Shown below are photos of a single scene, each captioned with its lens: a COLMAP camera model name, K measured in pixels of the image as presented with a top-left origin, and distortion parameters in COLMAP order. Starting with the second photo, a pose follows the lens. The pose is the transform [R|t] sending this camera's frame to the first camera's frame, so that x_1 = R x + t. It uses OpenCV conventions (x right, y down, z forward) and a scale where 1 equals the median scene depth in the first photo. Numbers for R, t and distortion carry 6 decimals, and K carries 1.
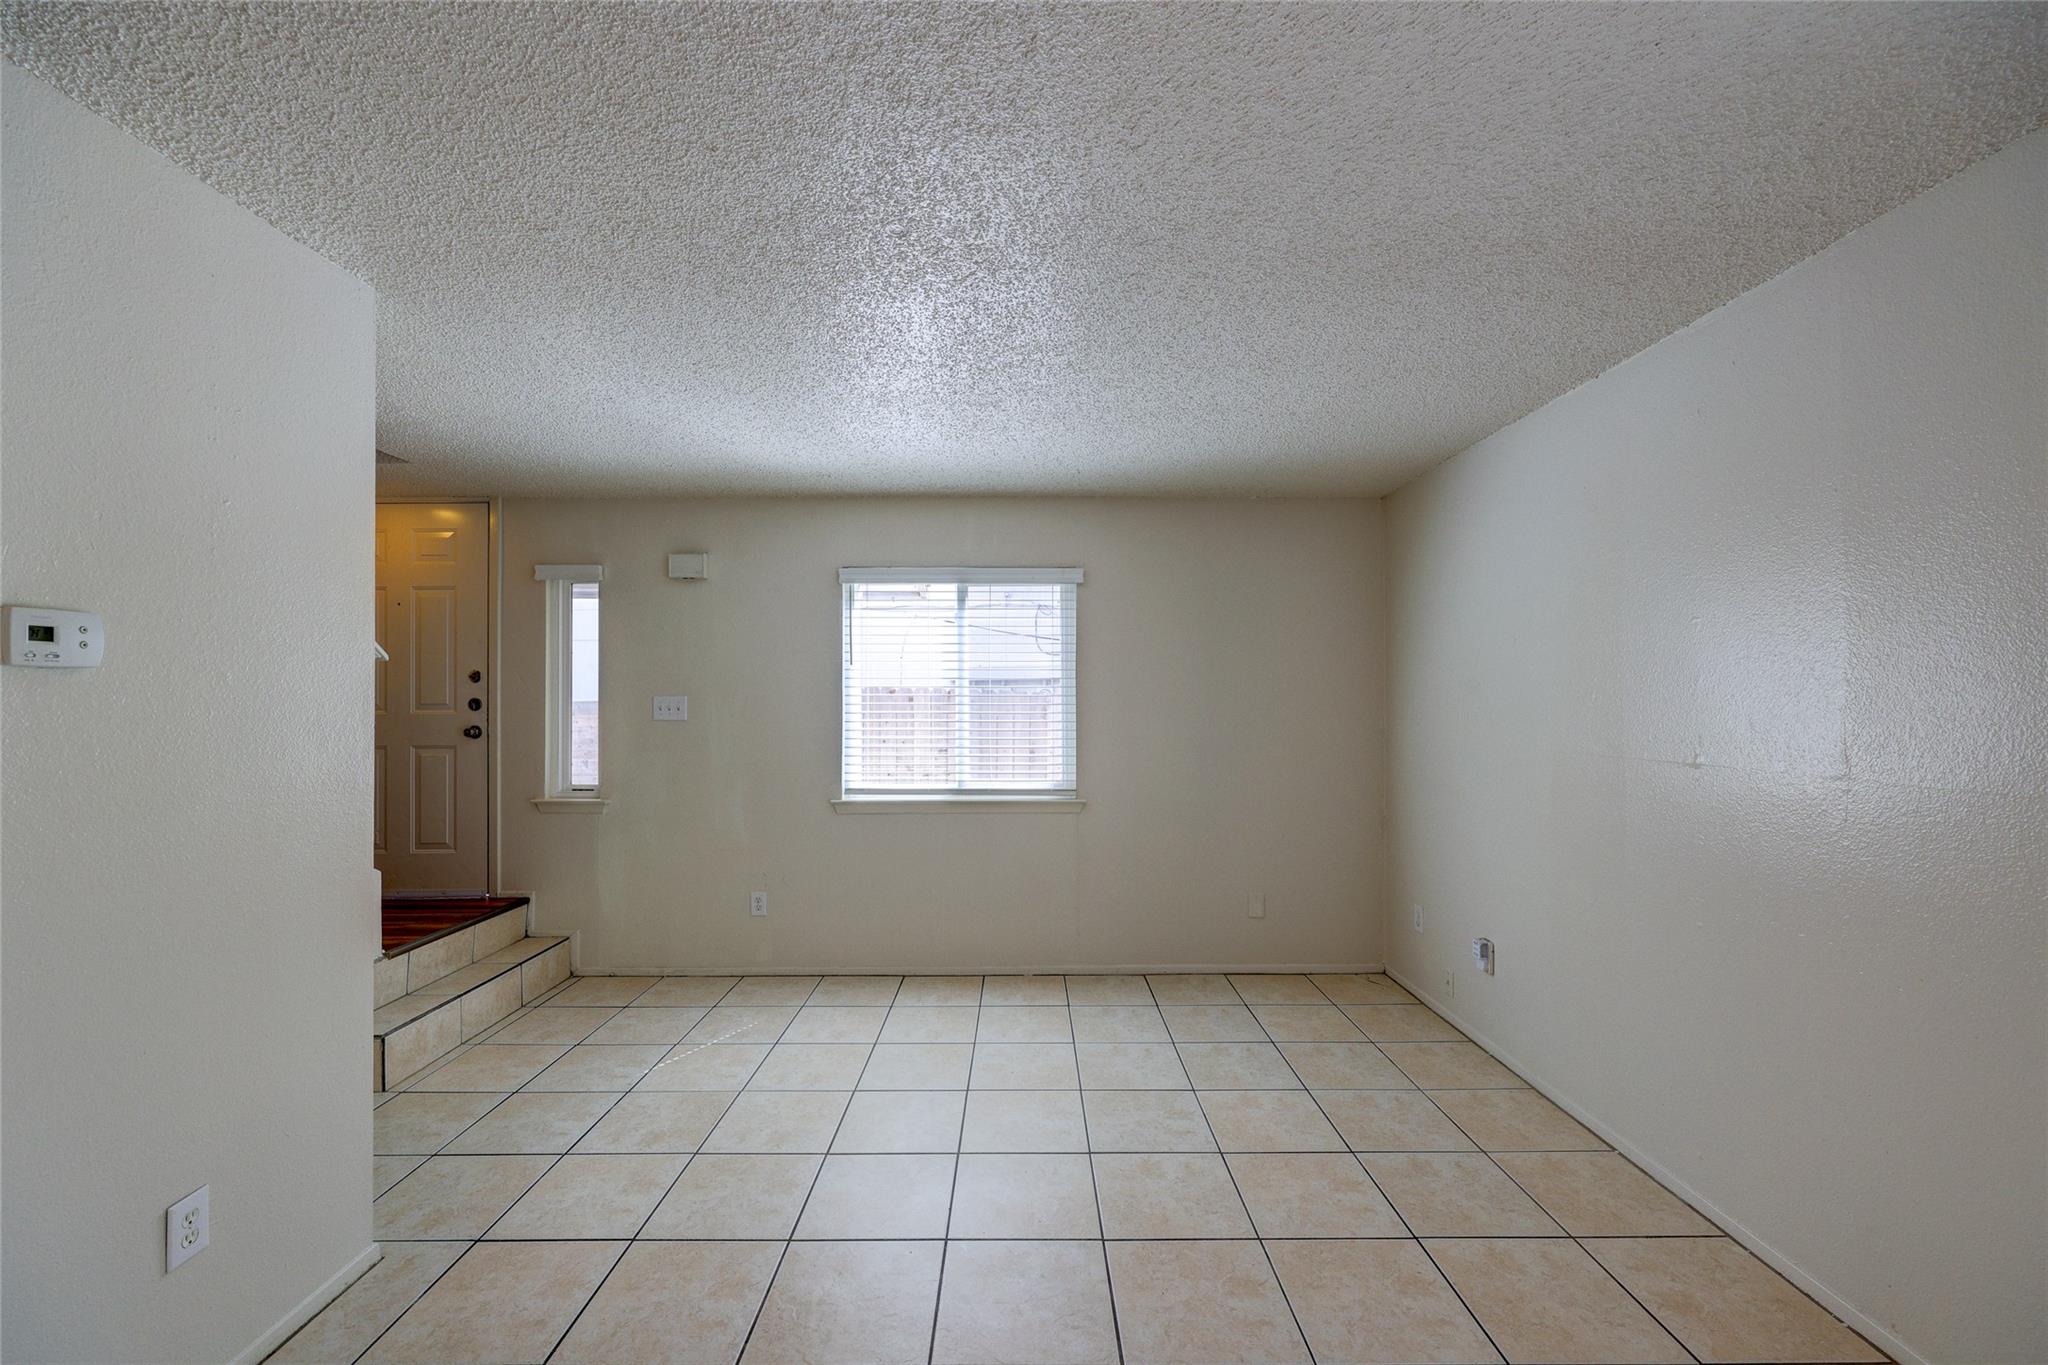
lens RADIAL K [[819.2, 0, 1020.5], [0, 819.2, 689.7], [0, 0, 1]] dist [0.001969, -0.000504]
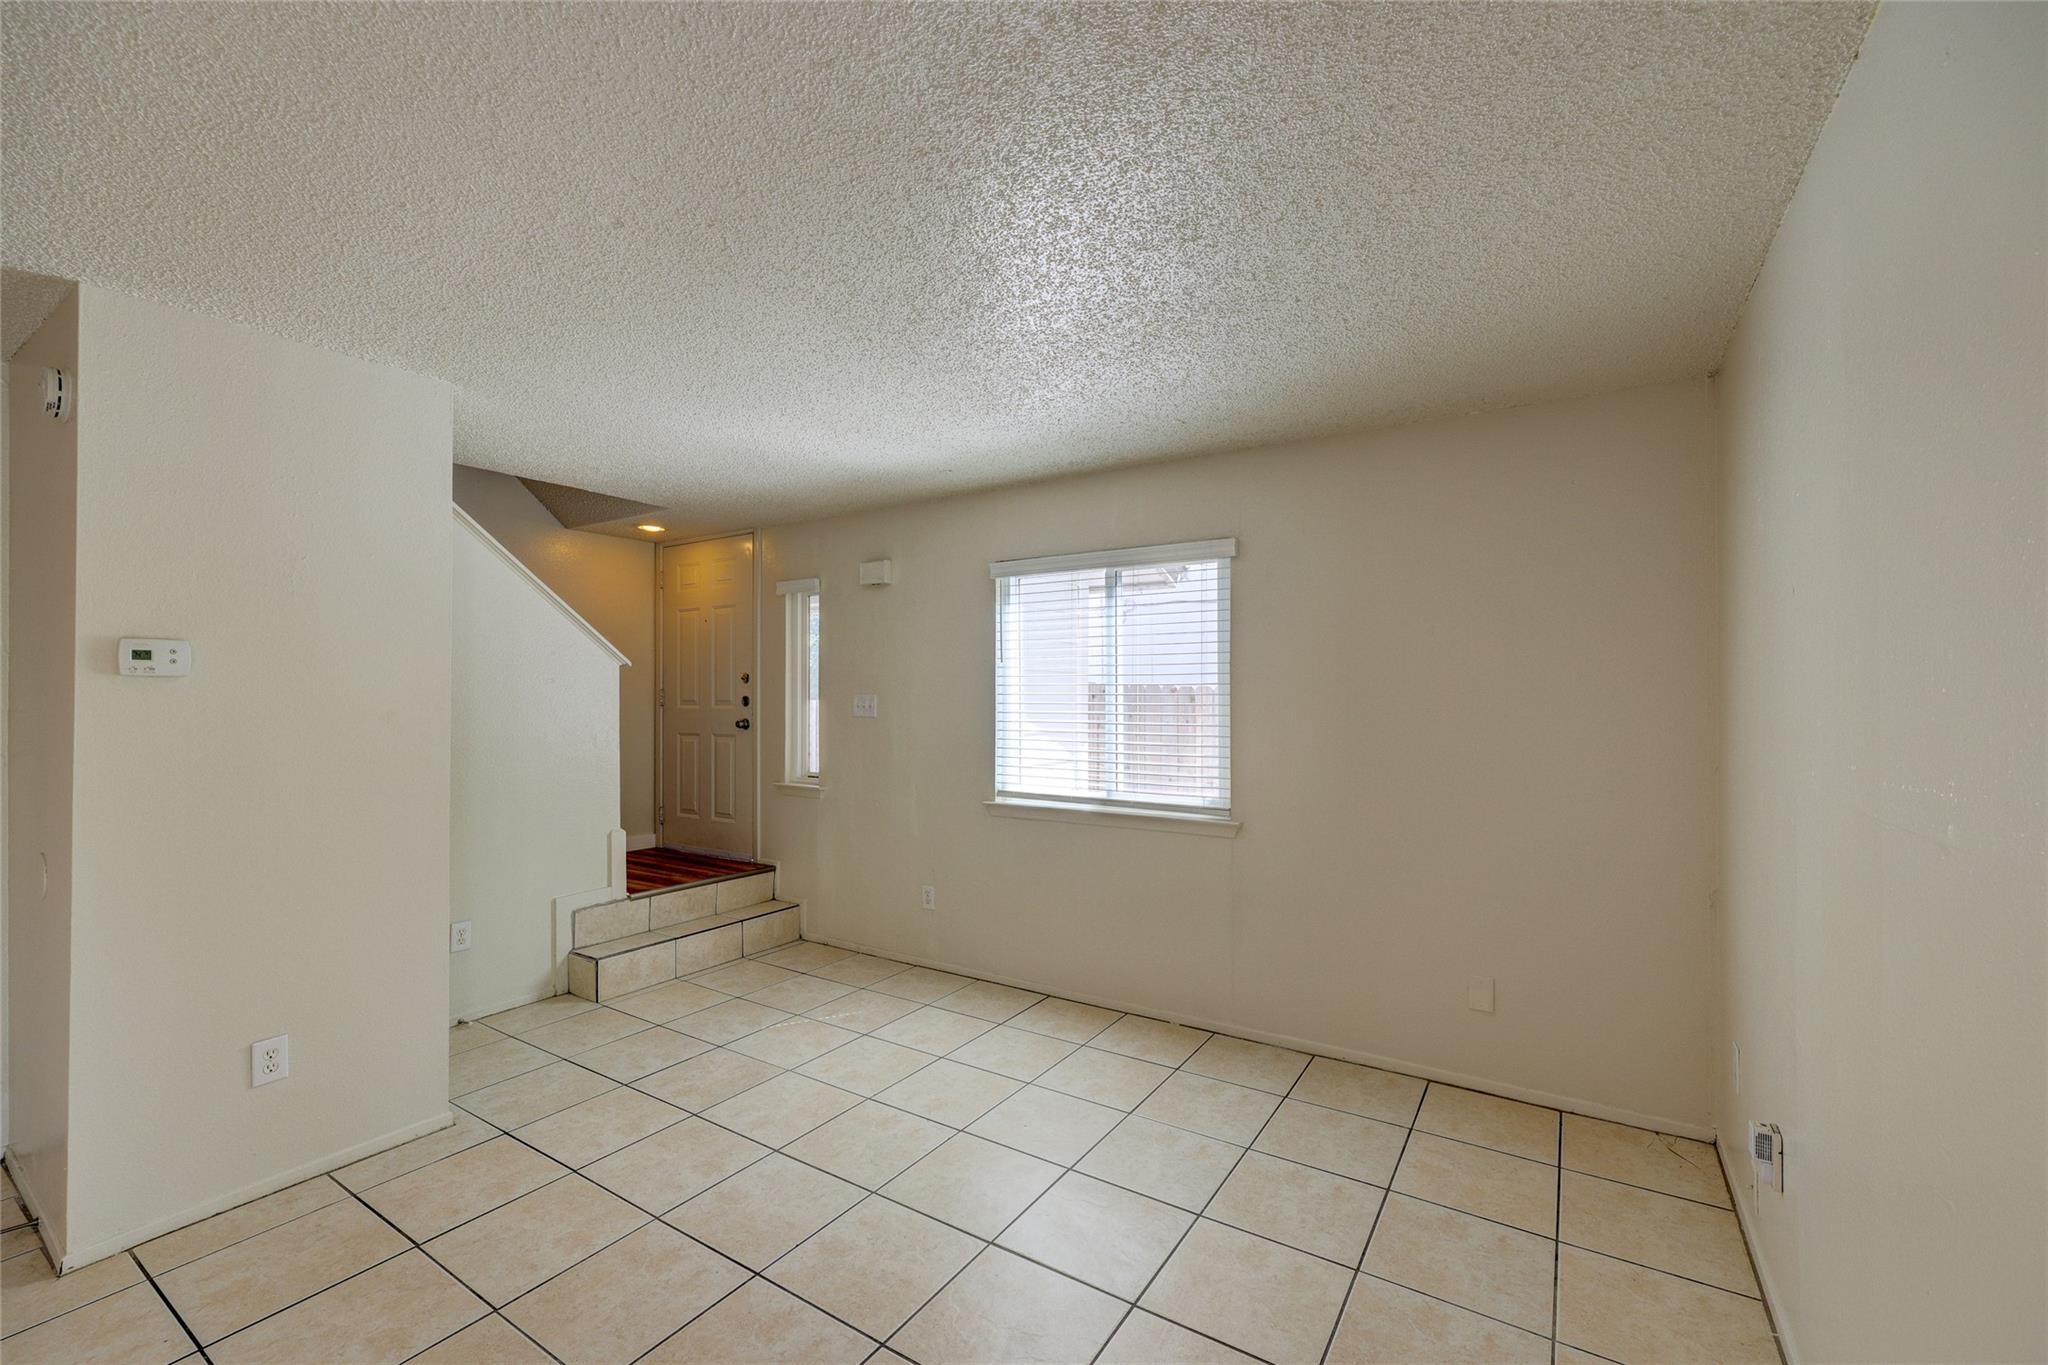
lens RADIAL K [[841.8, 0, 1021.0], [0, 841.8, 689.6], [0, 0, 1]] dist [0.001640, -0.000353]
pose [[0.838373, -0.002205, -0.545093, 0.353624], [0.003537, 0.999993, 0.001396, 0.000506], [0.545086, -0.003098, 0.838374, 0.183400]]
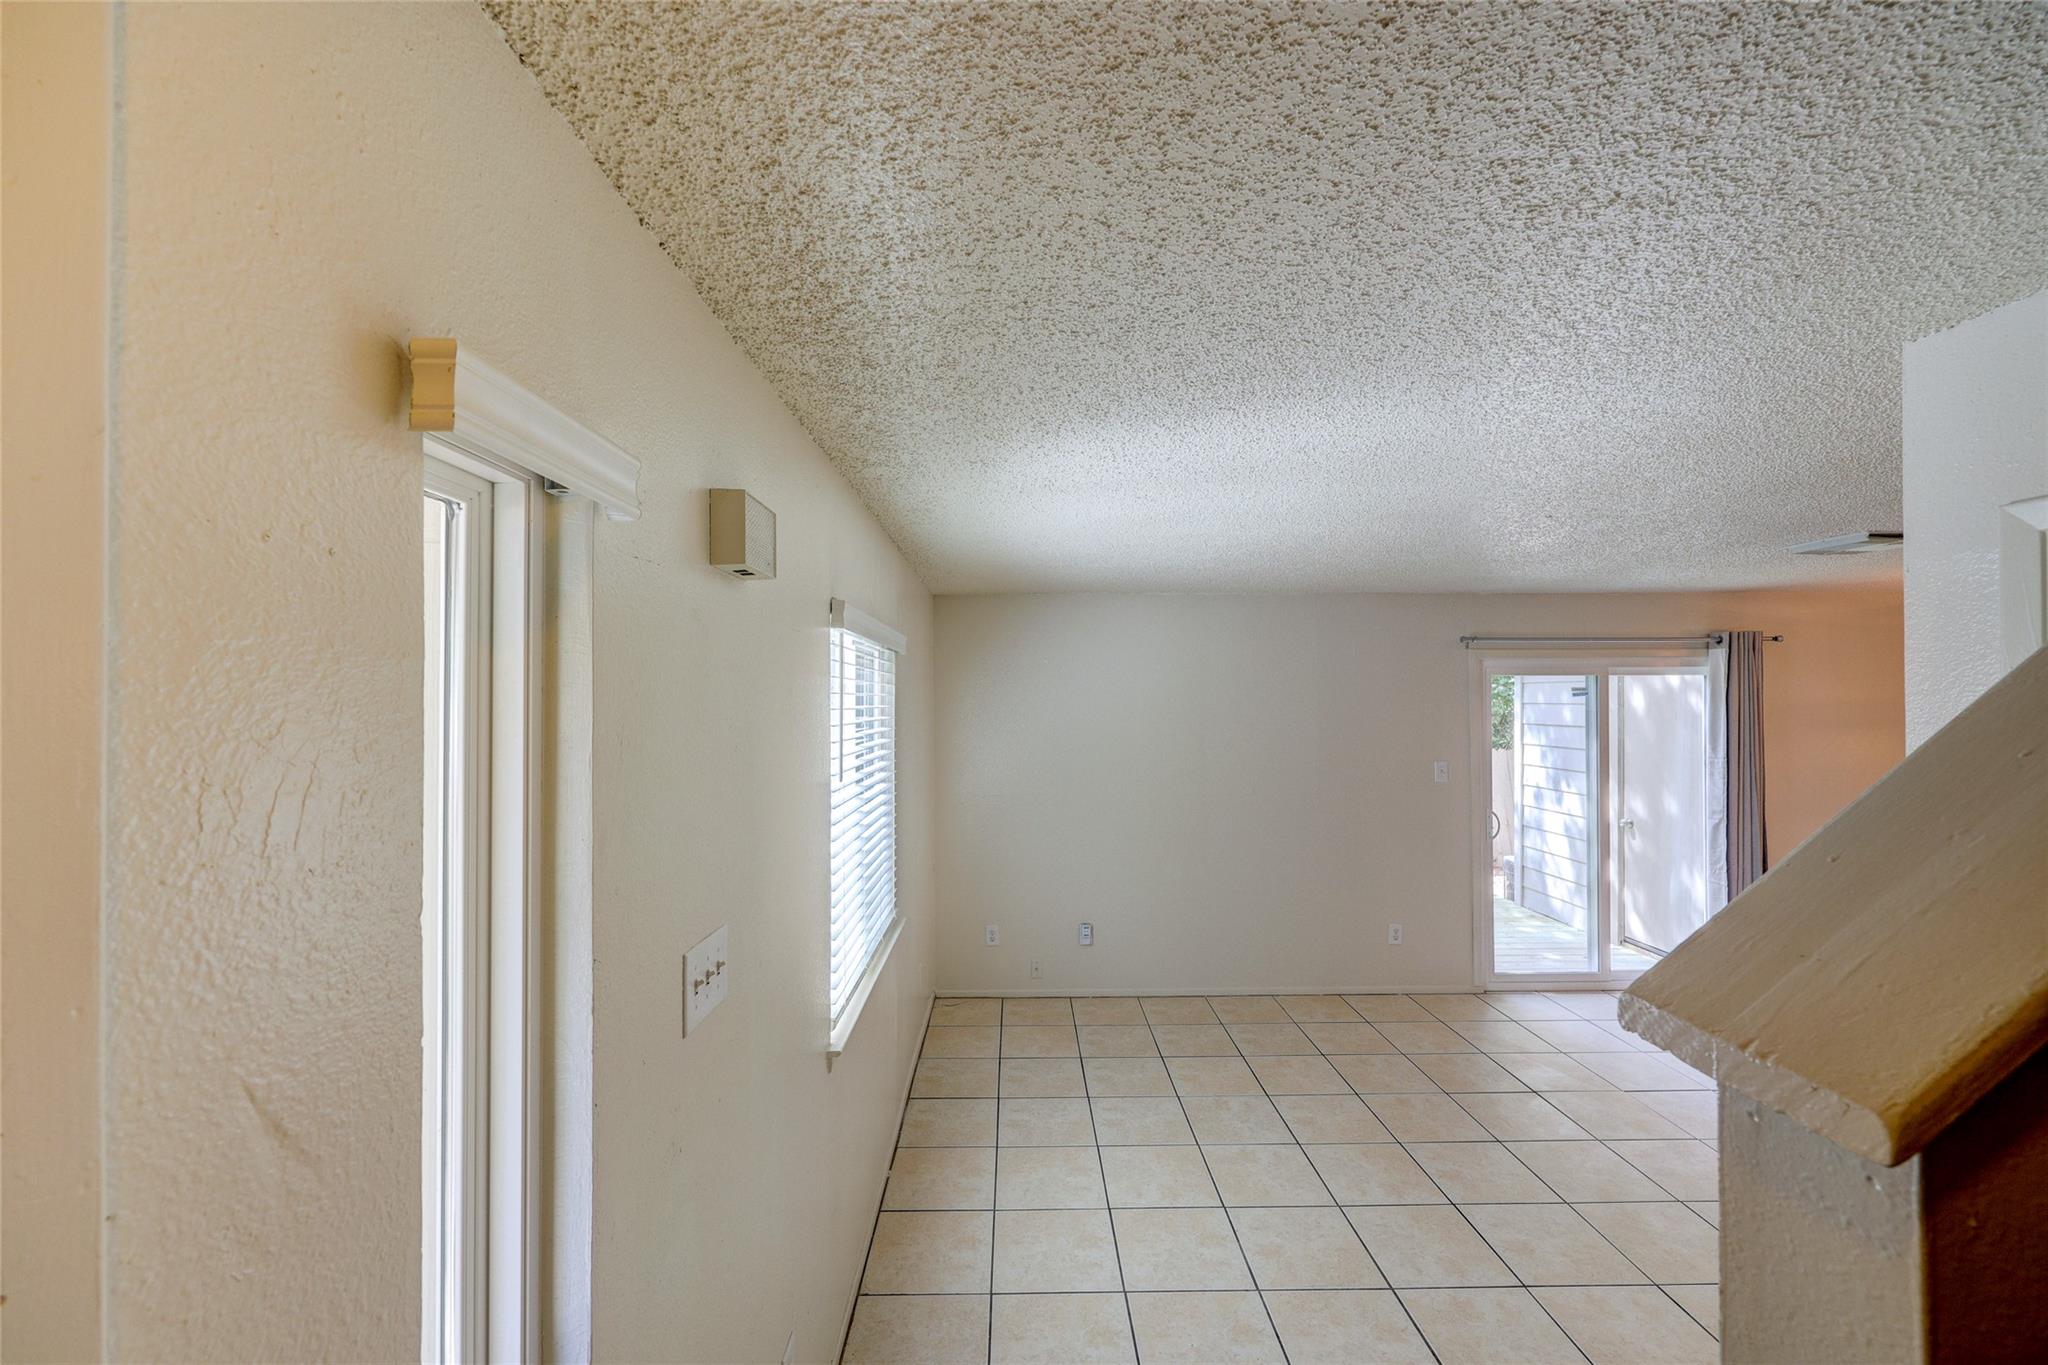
lens RADIAL K [[819.2, 0, 1020.5], [0, 819.2, 689.7], [0, 0, 1]] dist [0.001969, -0.000504]
pose [[-0.011692, 0.013486, 0.999841, -0.748586], [-0.004935, 0.999896, -0.013545, -0.084455], [-0.999919, -0.005092, -0.011625, 0.893666]]
